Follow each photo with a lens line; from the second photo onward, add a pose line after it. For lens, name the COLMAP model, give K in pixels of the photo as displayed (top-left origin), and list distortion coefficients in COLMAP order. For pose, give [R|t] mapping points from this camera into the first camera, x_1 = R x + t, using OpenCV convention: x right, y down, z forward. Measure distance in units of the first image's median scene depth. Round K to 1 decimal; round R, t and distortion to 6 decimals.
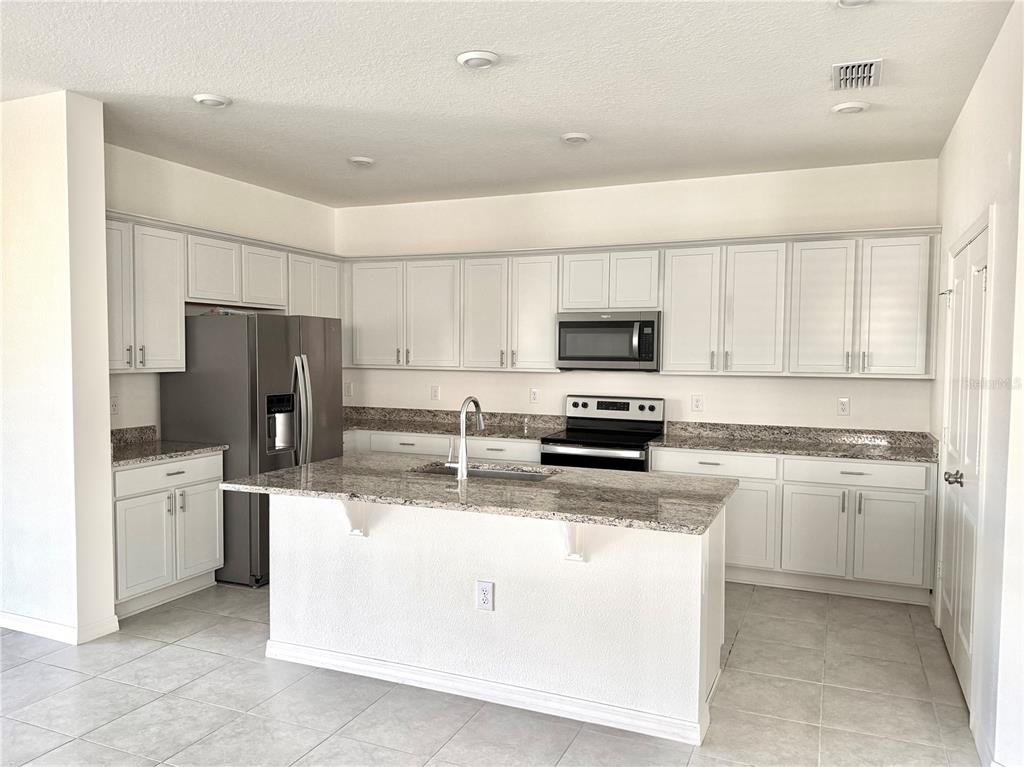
lens RADIAL K [[743.7, 0, 505.5], [0, 743.7, 388.9], [0, 0, 1]] dist [0.139217, -0.213386]
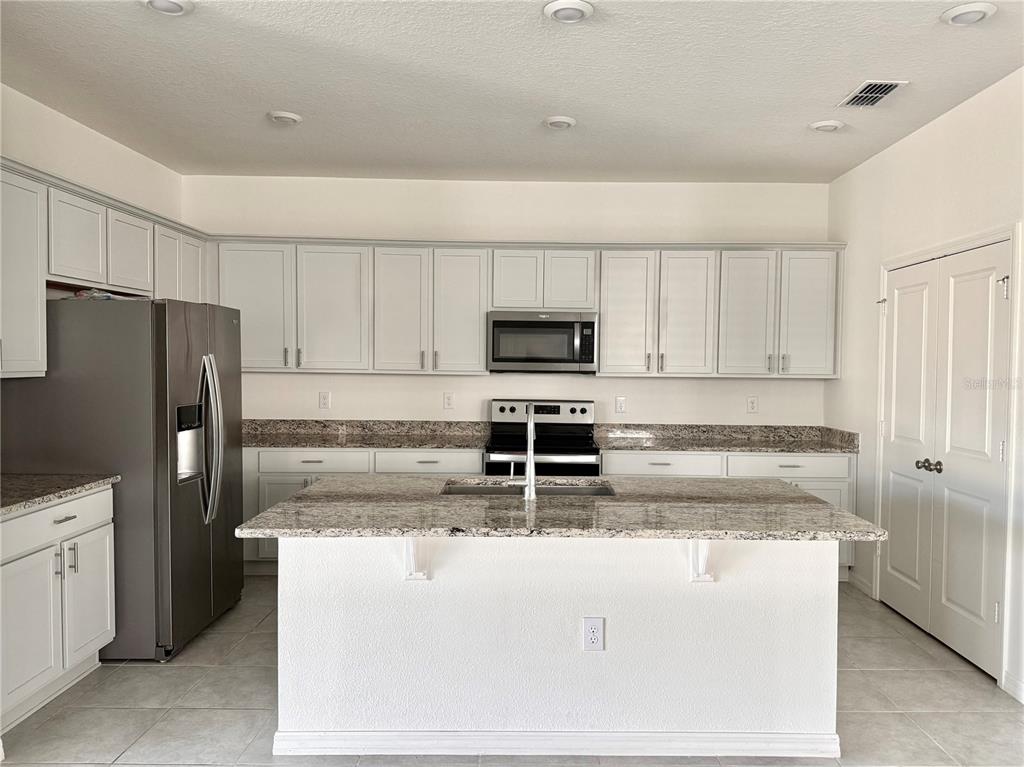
lens RADIAL K [[729.3, 0, 526.1], [0, 729.3, 385.3], [0, 0, 1]] dist [0.102253, -0.138558]
pose [[0.916260, -0.011599, 0.400416, -0.273008], [0.015951, 0.999844, -0.007537, -0.001914], [-0.400266, 0.013293, 0.916302, 0.161519]]
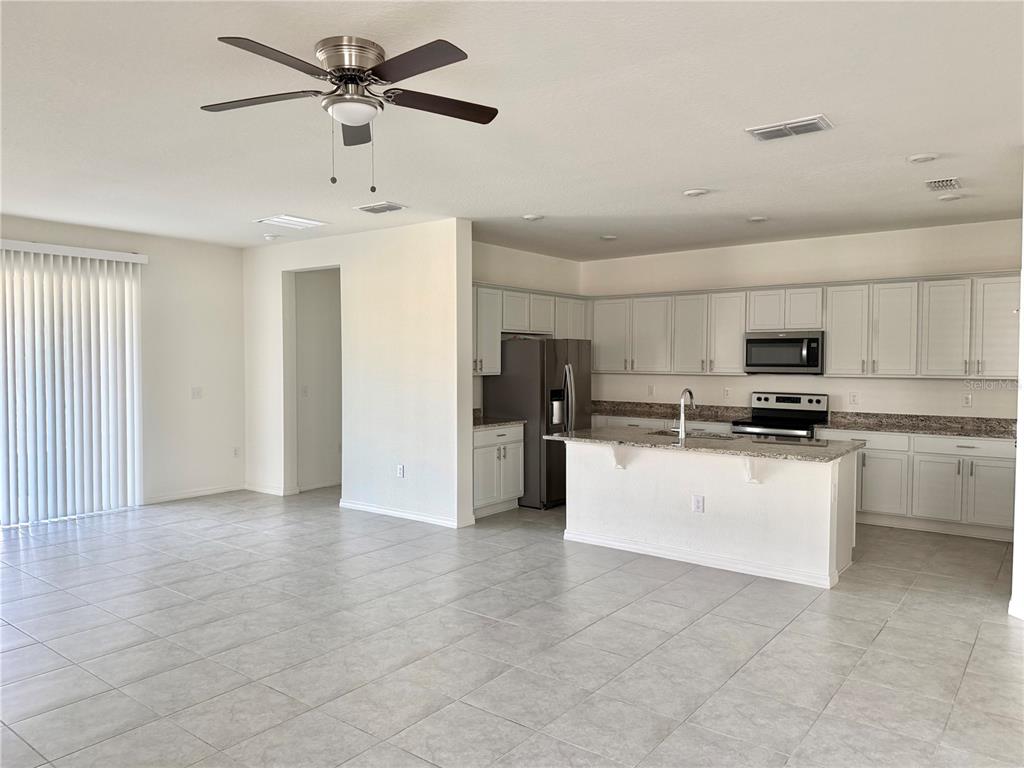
lens RADIAL K [[707.9, 0, 507.5], [0, 707.9, 383.1], [0, 0, 1]] dist [0.105687, -0.181572]
pose [[0.967515, 0.002598, -0.252799, -0.023869], [-0.007047, 0.999836, -0.016694, 0.019095], [0.252714, 0.017933, 0.967375, -0.438823]]
